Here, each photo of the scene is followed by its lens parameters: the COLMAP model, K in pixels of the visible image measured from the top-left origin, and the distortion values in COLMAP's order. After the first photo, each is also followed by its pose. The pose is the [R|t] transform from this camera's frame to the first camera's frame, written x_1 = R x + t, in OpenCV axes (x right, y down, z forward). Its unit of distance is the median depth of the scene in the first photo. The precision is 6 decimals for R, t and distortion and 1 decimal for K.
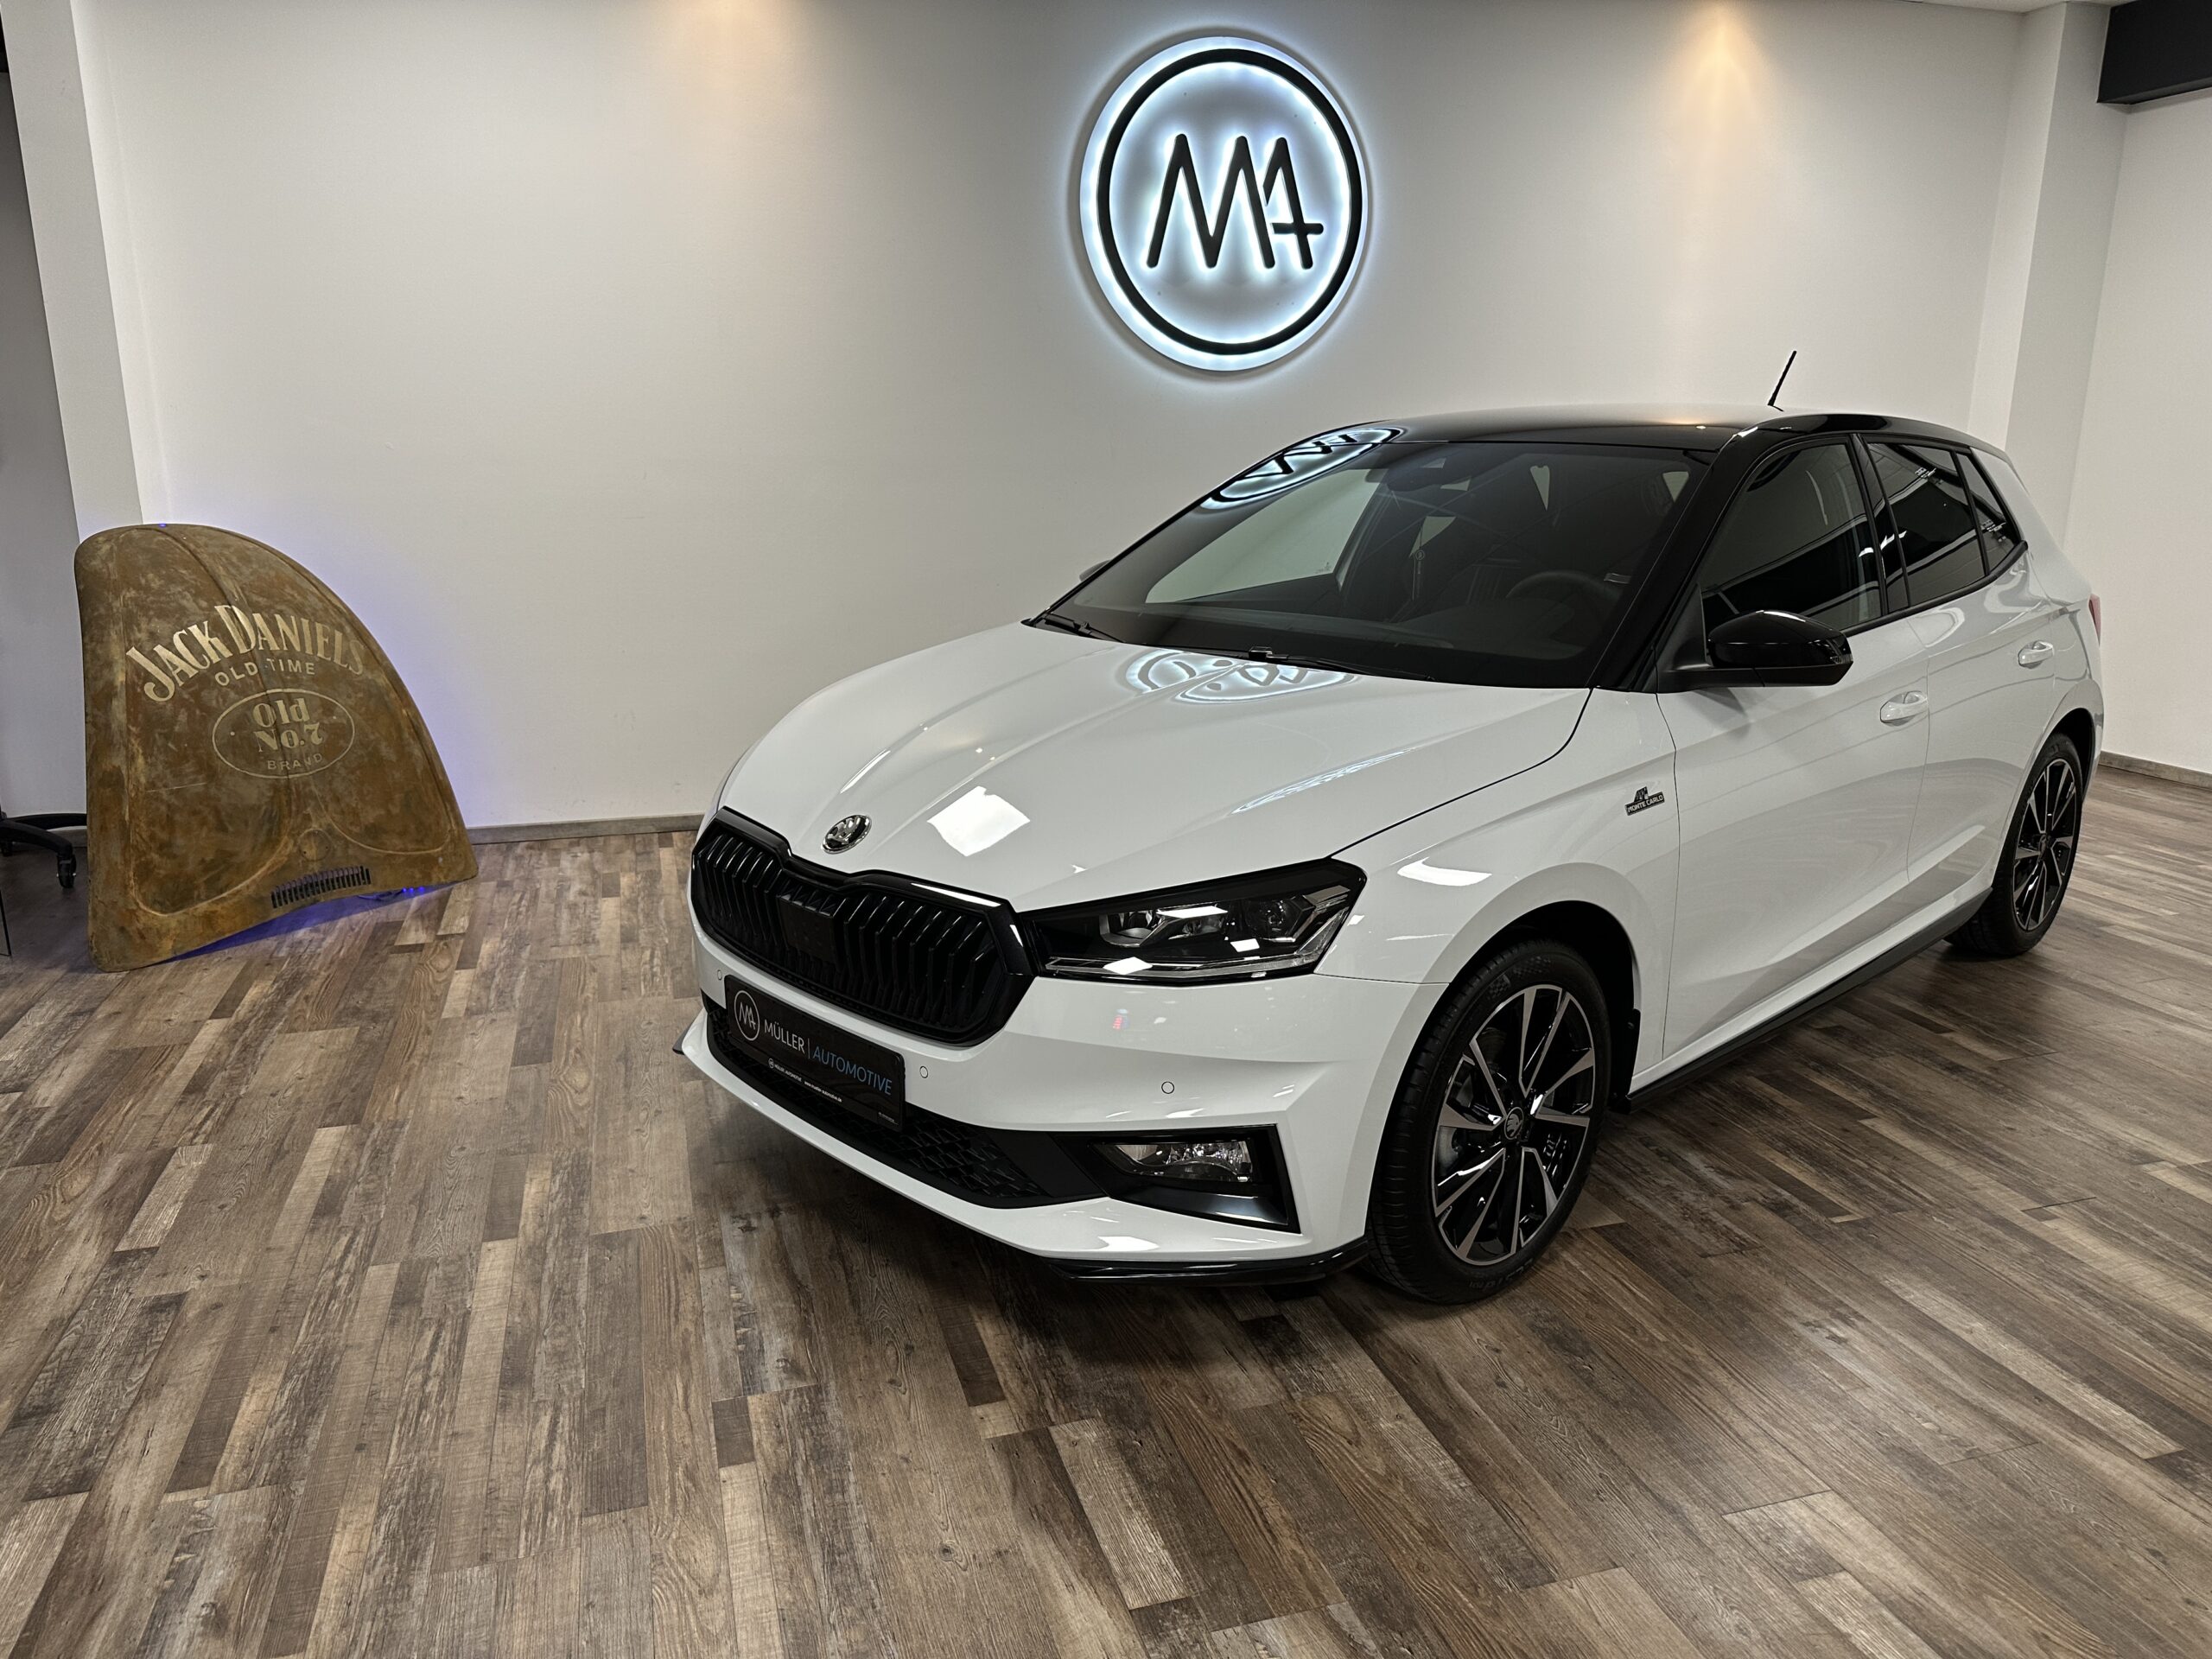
lens RADIAL K [[1555.9, 0, 1108.0], [0, 1555.9, 828.6], [0, 0, 1]] dist [0.003852, -0.007358]
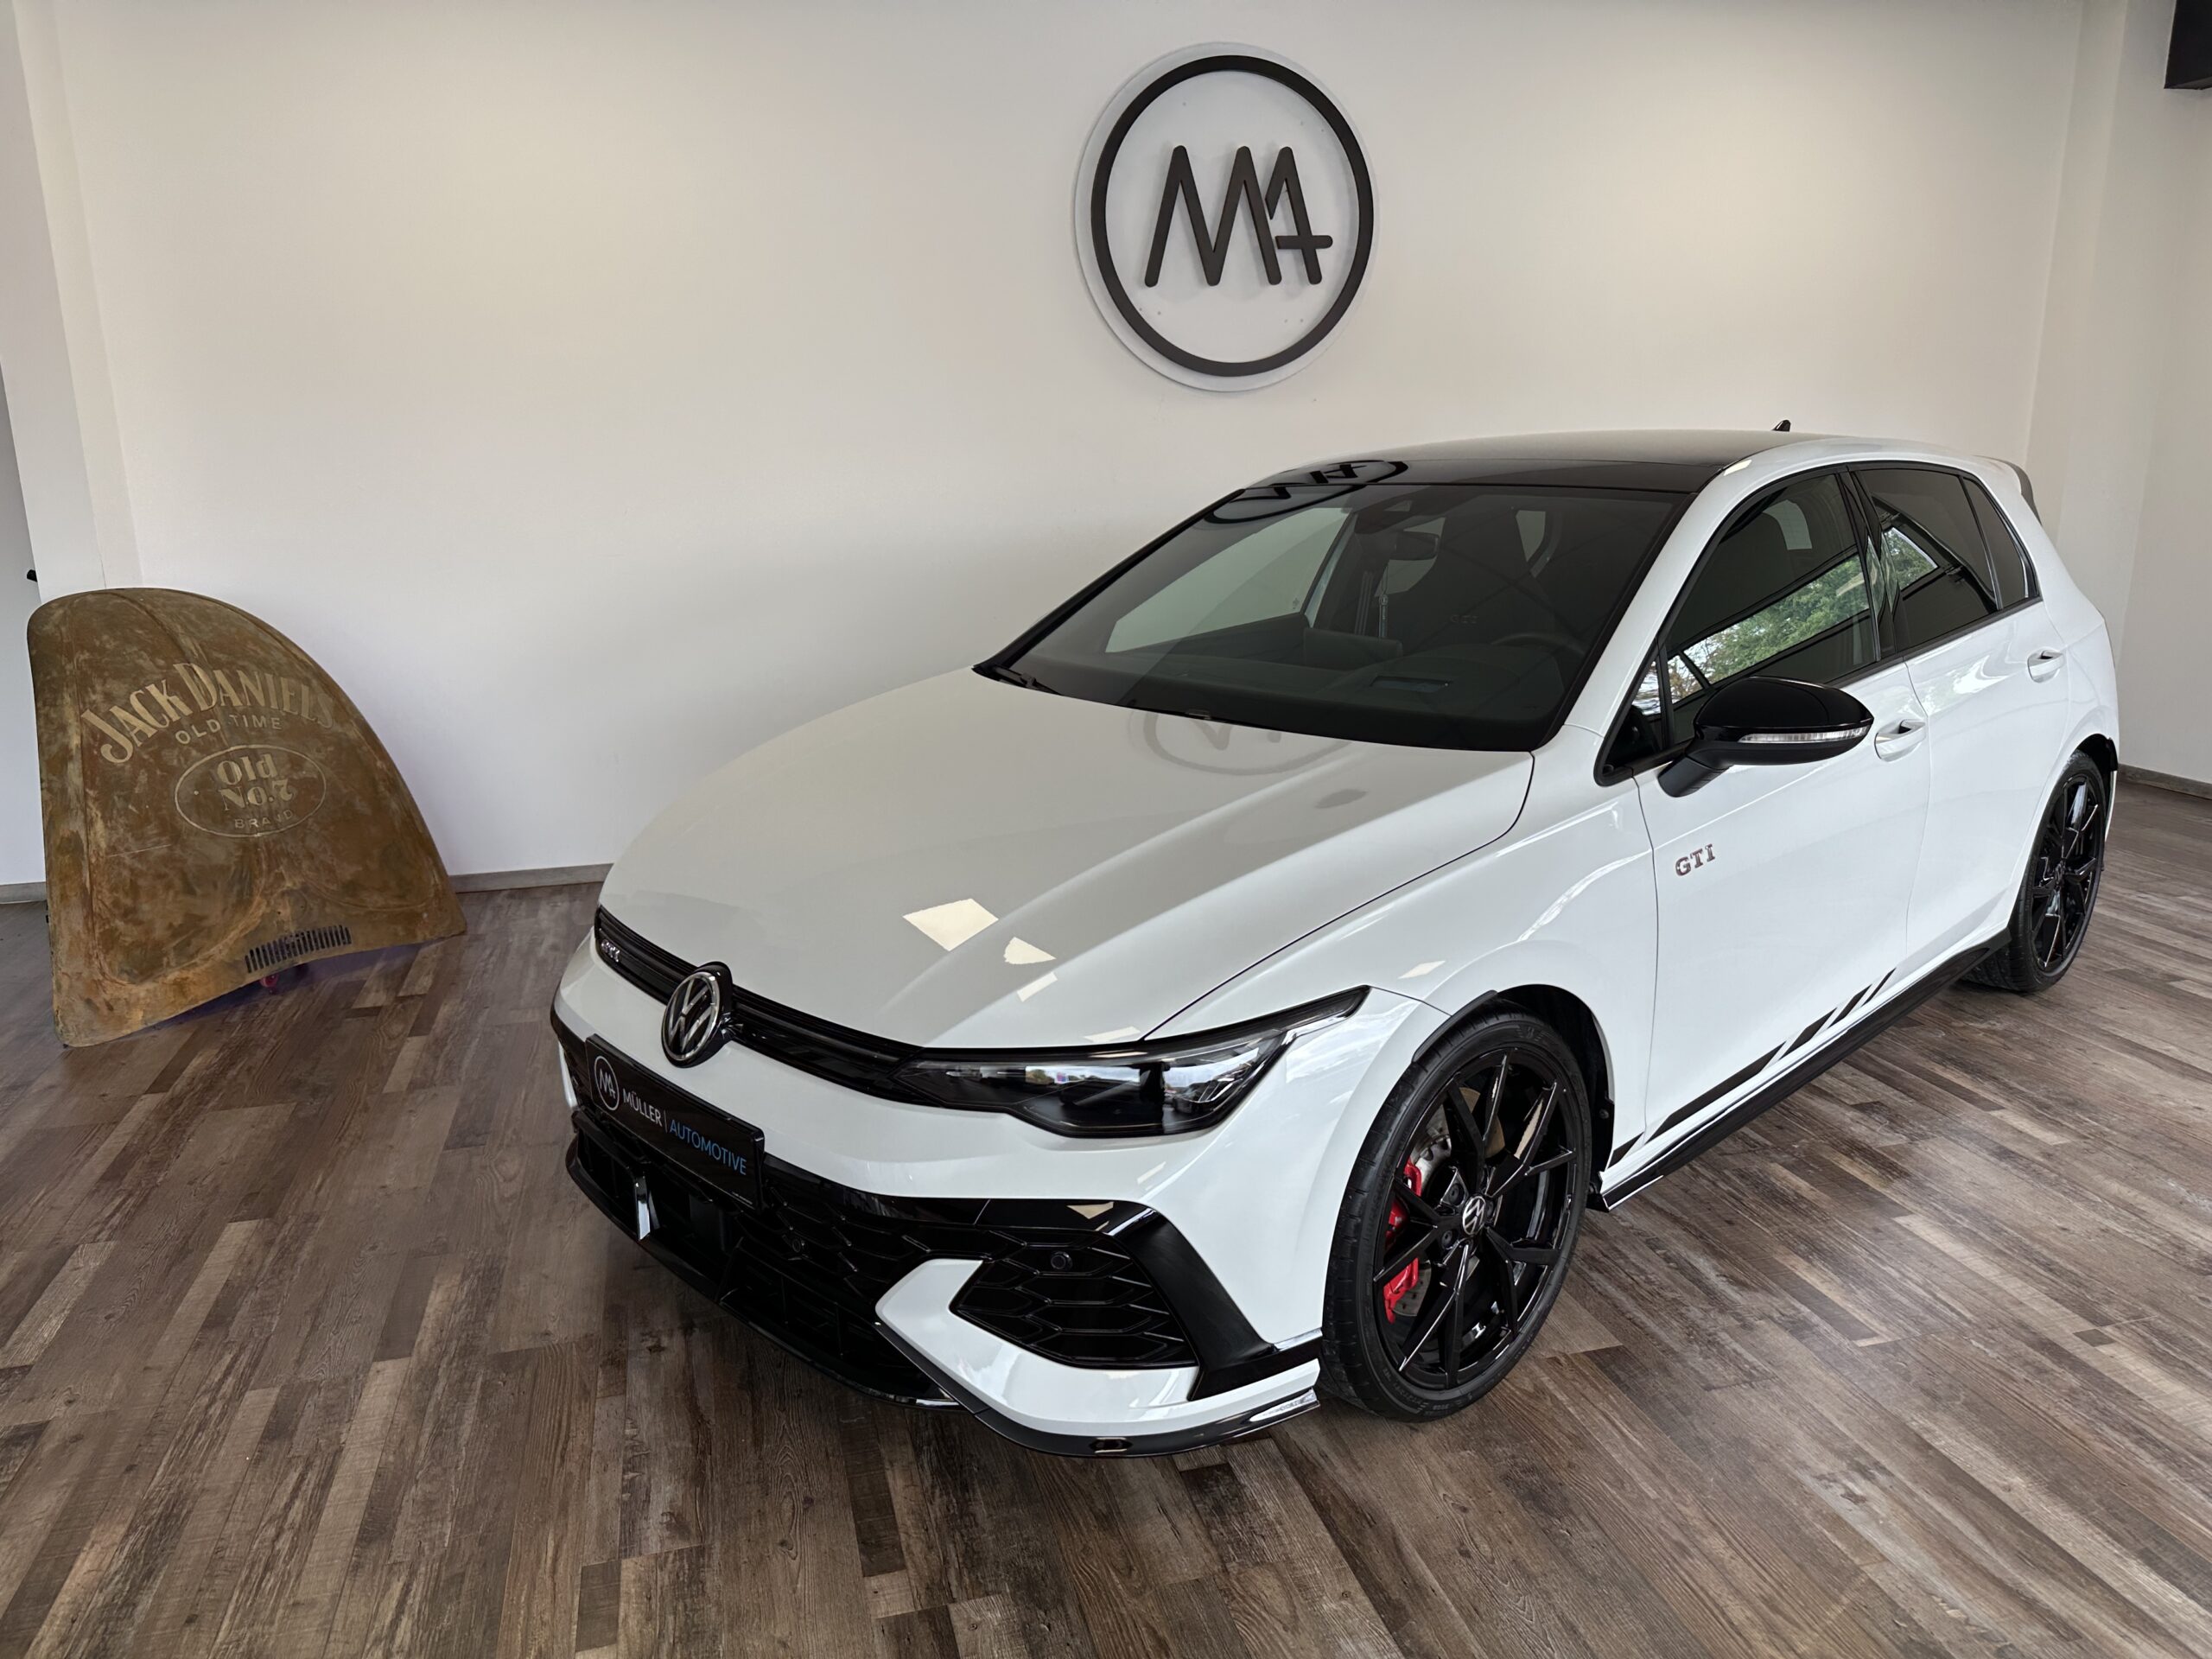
lens RADIAL K [[1555.9, 0, 1108.0], [0, 1555.9, 828.6], [0, 0, 1]] dist [0.003852, -0.007358]
pose [[0.999207, -0.006868, -0.039207, 0.079850], [0.006693, 0.999967, -0.004606, -0.048201], [0.039238, 0.004340, 0.999220, 0.096120]]
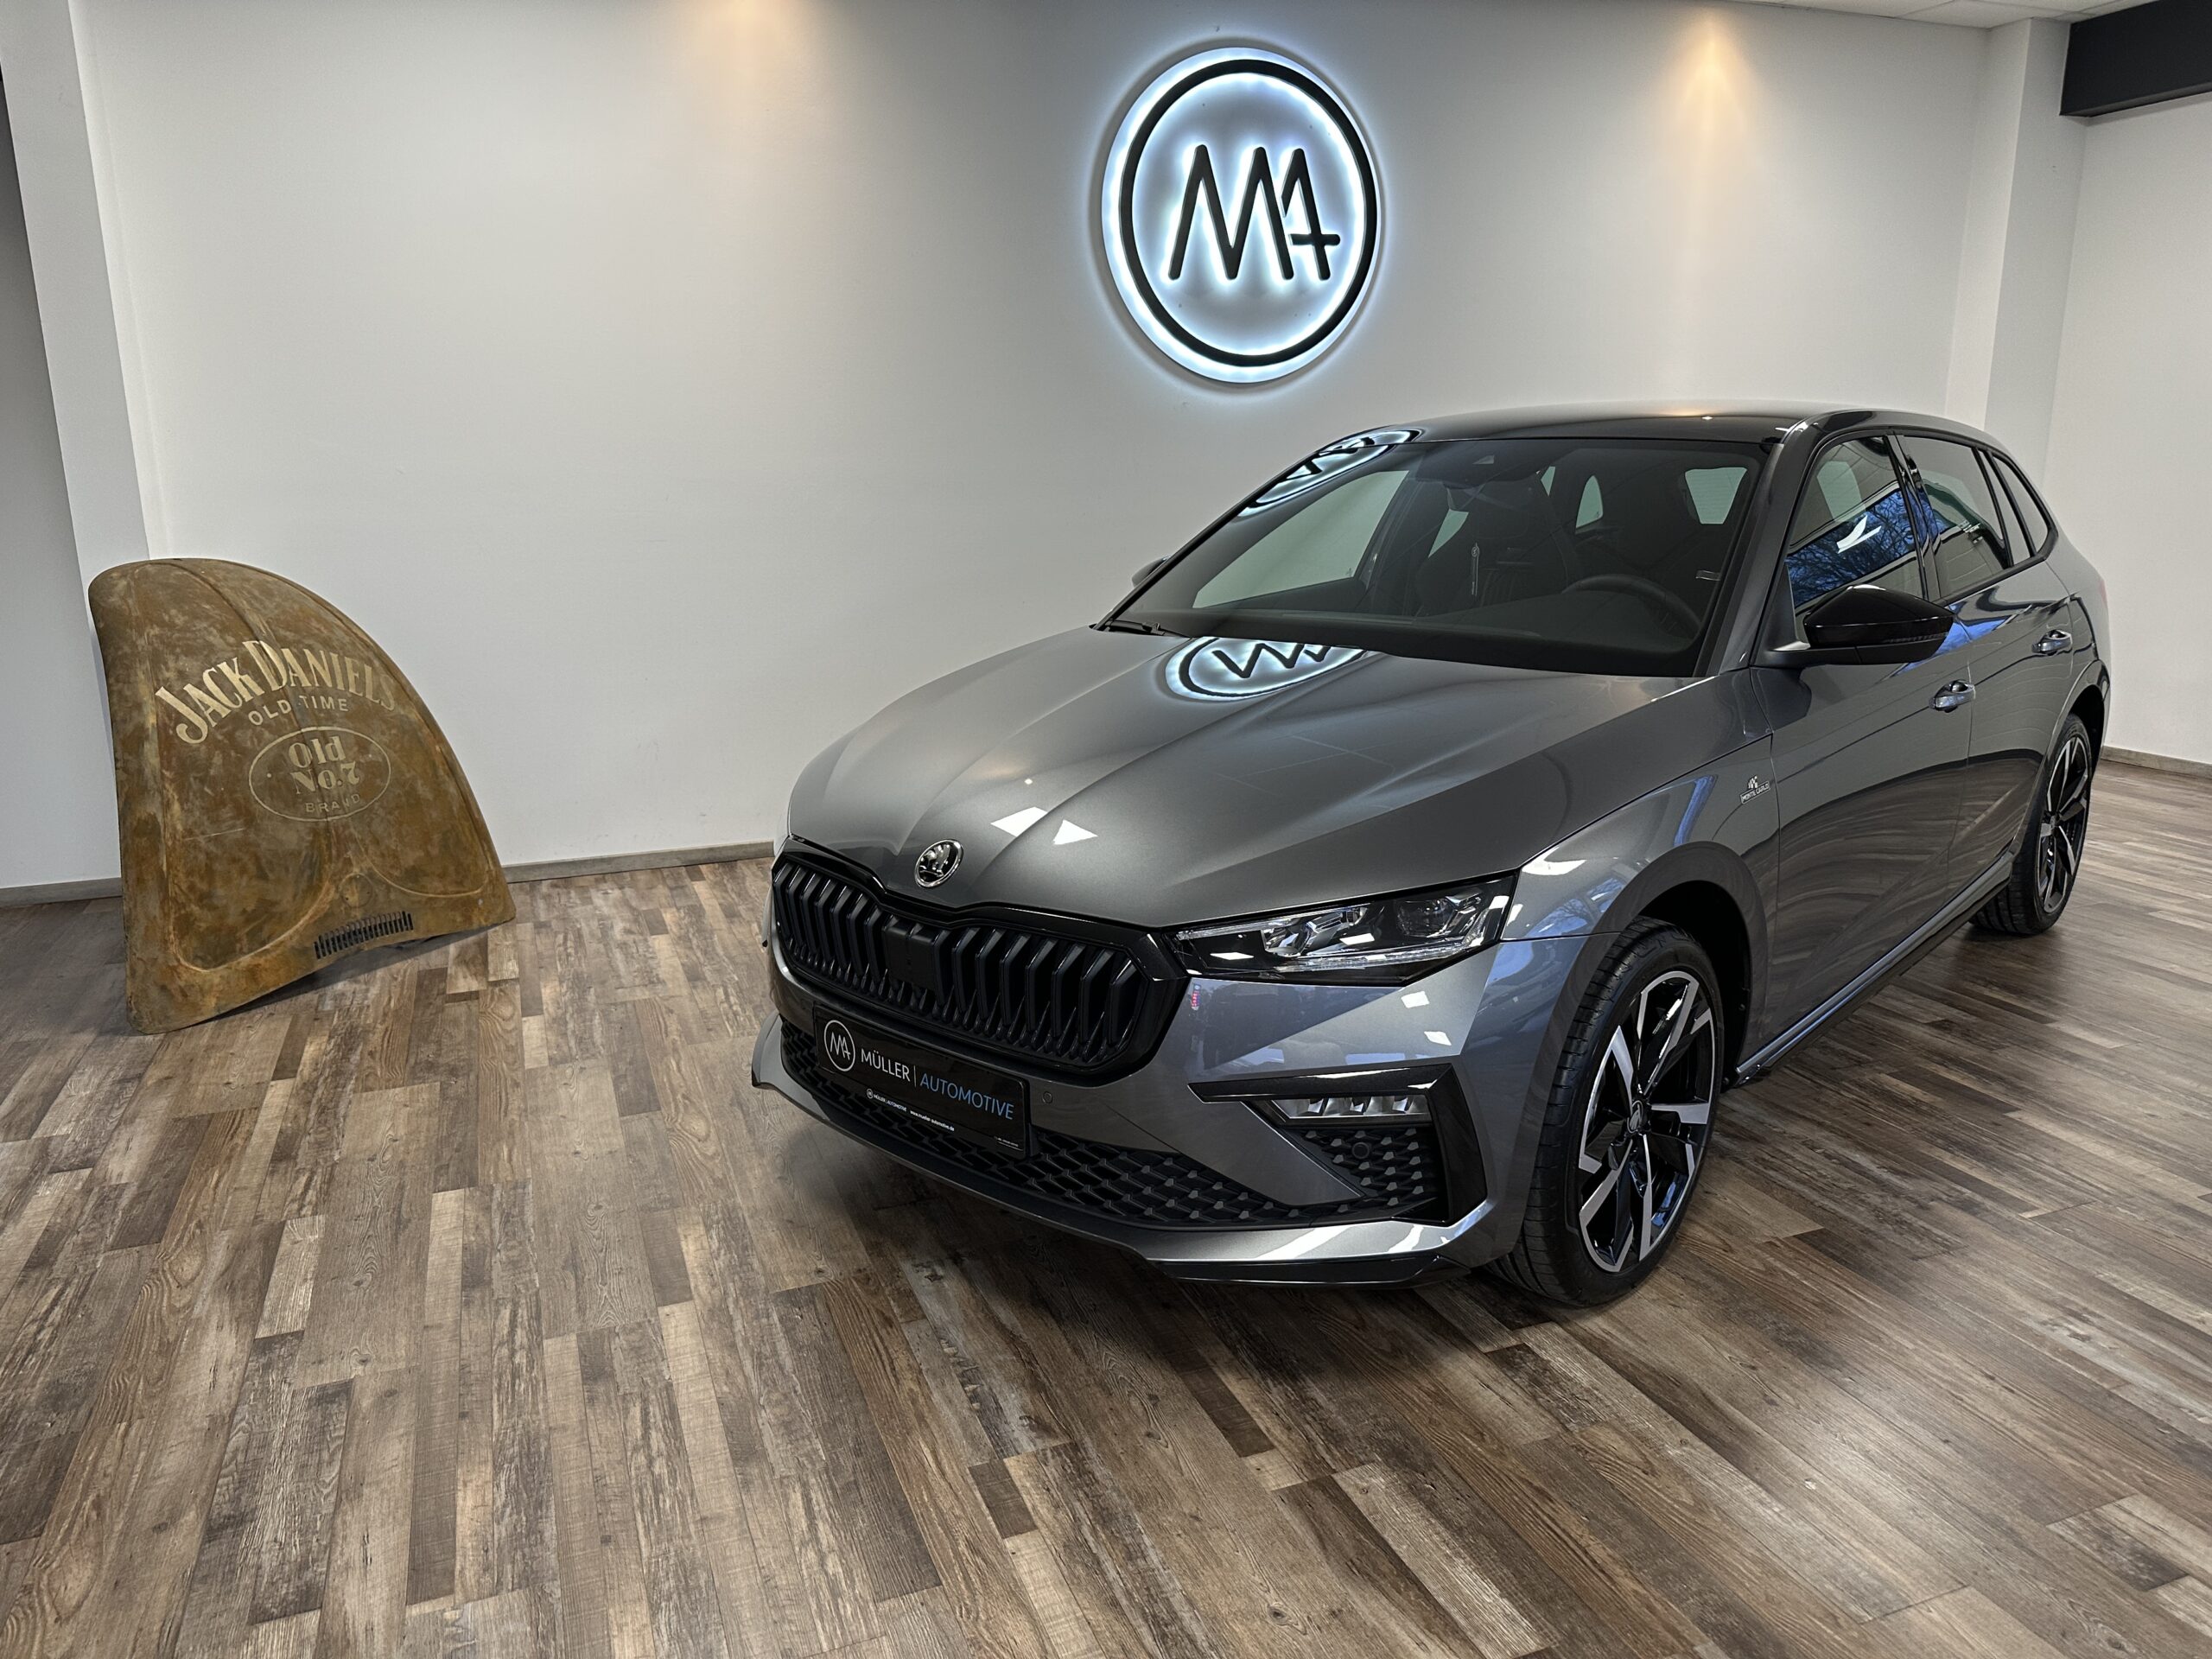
lens RADIAL K [[1551.5, 0, 1104.4], [0, 1551.5, 829.5], [0, 0, 1]] dist [0.014455, -0.018115]
pose [[0.997301, -0.030835, 0.066636, -0.200115], [0.031548, 0.999455, -0.009679, -0.005473], [-0.066302, 0.011755, 0.997730, 0.045194]]
